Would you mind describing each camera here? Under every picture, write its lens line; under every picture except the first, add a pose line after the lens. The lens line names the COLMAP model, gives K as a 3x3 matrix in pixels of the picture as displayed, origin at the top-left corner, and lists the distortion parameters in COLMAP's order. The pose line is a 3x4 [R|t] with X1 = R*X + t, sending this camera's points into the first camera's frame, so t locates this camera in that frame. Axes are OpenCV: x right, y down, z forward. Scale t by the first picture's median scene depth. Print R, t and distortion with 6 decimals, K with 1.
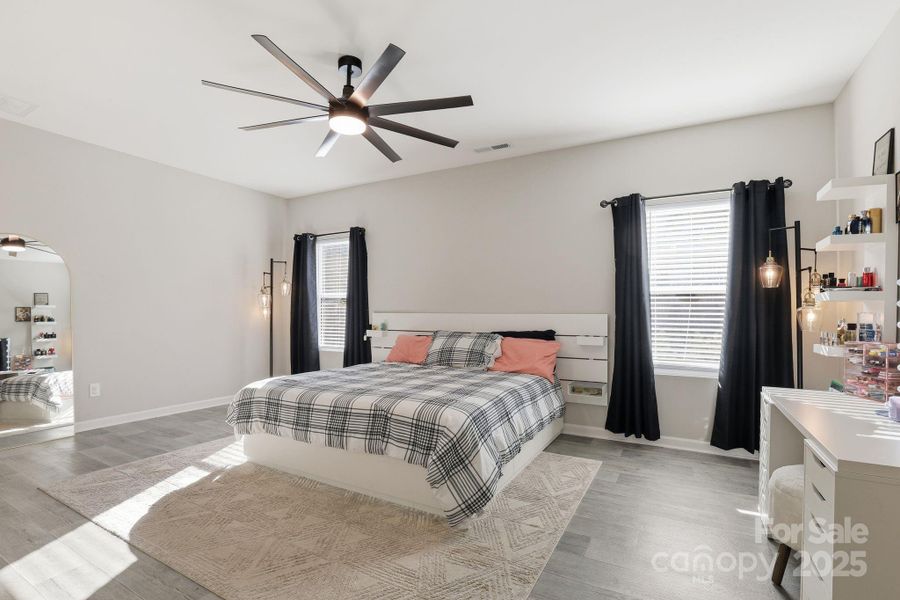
lens RADIAL K [[419.4, 0, 457.7], [0, 419.4, 313.7], [0, 0, 1]] dist [-0.025294, 0.000704]
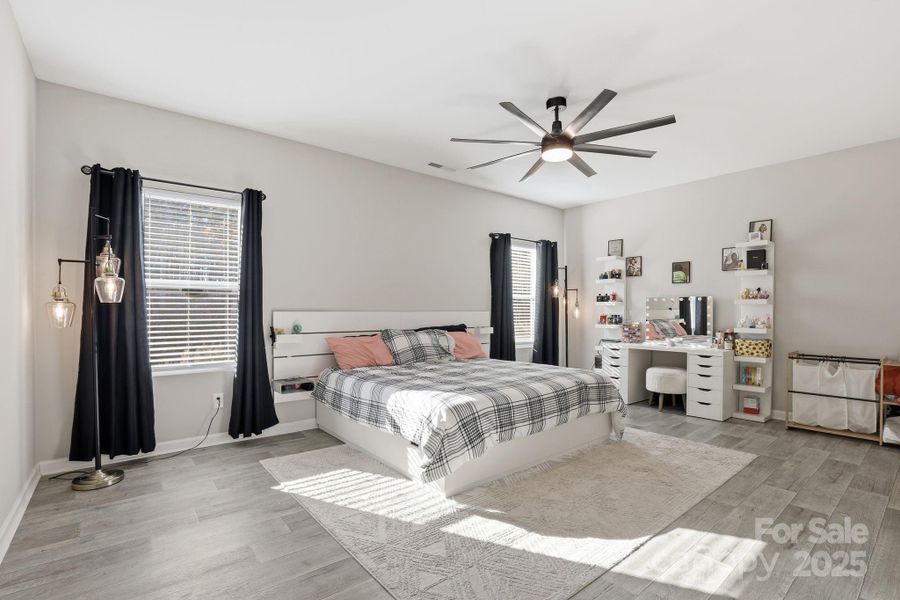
lens RADIAL K [[419.4, 0, 457.7], [0, 419.4, 313.7], [0, 0, 1]] dist [-0.025294, 0.000704]
pose [[0.366661, -0.013042, 0.930263, -1.141145], [0.001660, 0.999909, 0.013365, -0.011844], [-0.930353, -0.003356, 0.366650, 0.624667]]
